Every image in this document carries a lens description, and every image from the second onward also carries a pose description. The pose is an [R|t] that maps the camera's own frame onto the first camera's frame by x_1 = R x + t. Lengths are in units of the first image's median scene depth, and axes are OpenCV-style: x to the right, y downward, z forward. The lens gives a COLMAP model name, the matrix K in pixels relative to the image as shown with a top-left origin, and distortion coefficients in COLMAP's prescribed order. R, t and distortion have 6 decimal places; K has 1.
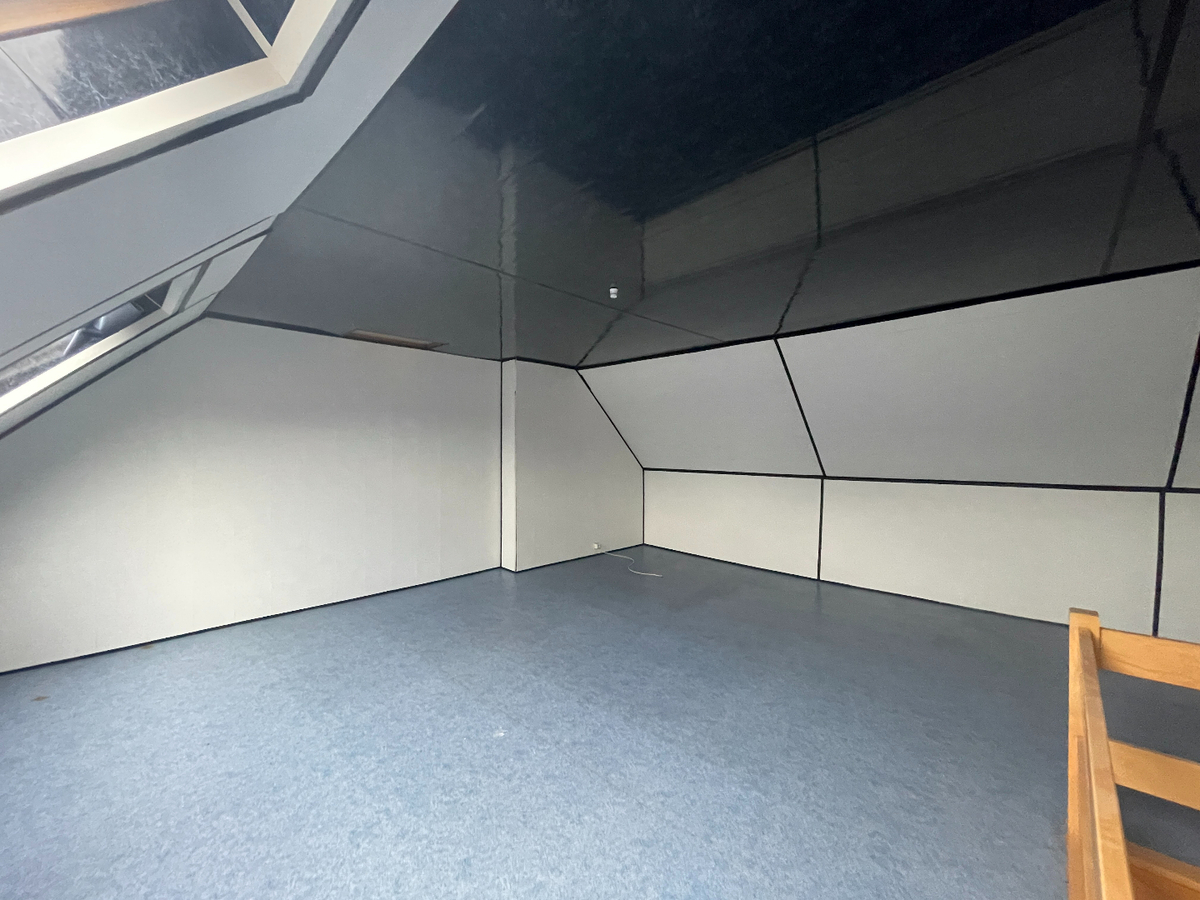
lens RADIAL K [[482.8, 0, 601.5], [0, 482.8, 446.3], [0, 0, 1]] dist [-0.000138, -0.000370]
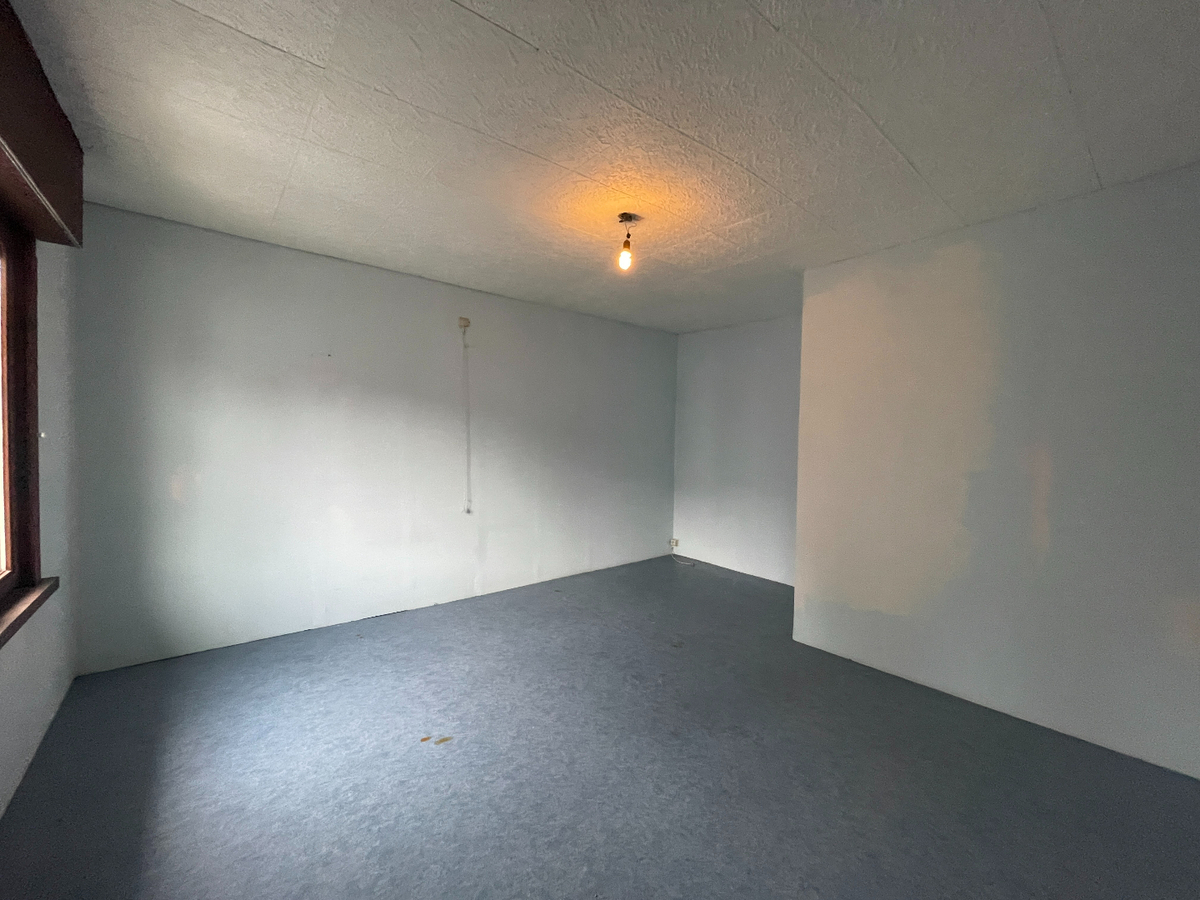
lens RADIAL K [[482.8, 0, 600.8], [0, 482.8, 448.6], [0, 0, 1]] dist [-0.000138, -0.000370]
pose [[-0.119209, 0.025560, -0.992540, 1.771267], [0.002656, 0.999673, 0.025425, 0.018287], [0.992866, 0.000395, -0.119238, 1.838231]]
